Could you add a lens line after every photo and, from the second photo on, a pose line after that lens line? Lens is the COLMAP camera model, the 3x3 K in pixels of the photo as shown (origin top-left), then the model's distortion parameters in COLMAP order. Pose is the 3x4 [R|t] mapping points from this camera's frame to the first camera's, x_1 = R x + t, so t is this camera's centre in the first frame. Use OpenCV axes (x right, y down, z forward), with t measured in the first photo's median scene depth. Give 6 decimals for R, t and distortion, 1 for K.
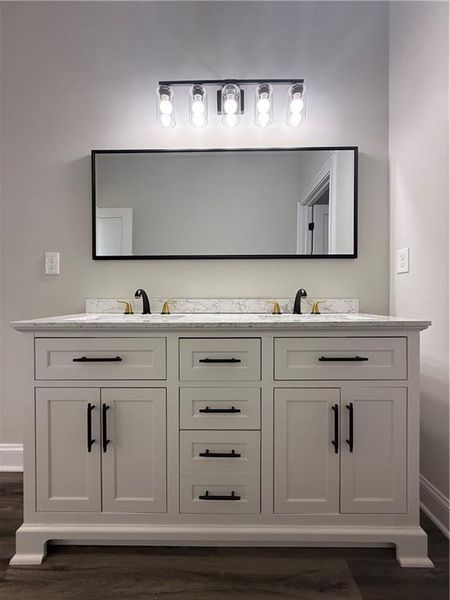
lens RADIAL K [[239.9, 0, 226.0], [0, 239.9, 298.4], [0, 0, 1]] dist [0.000099, 0.000233]
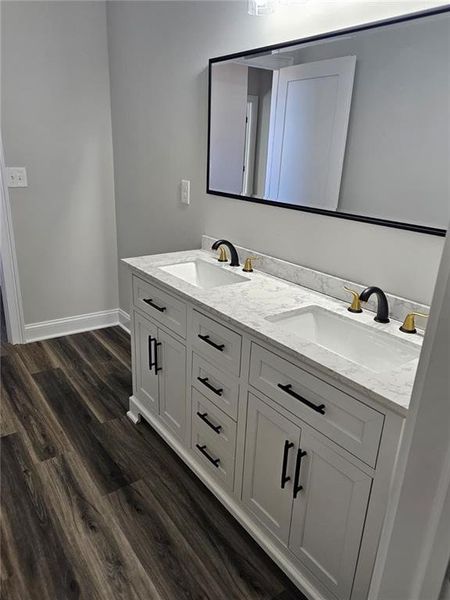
lens RADIAL K [[425.1, 0, 221.5], [0, 425.1, 304.2], [0, 0, 1]] dist [0.026487, -0.013770]
pose [[0.601233, 0.297392, -0.741671, 1.232460], [-0.046857, 0.939688, 0.338807, -0.478858], [0.797698, -0.168950, 0.578907, 0.036385]]
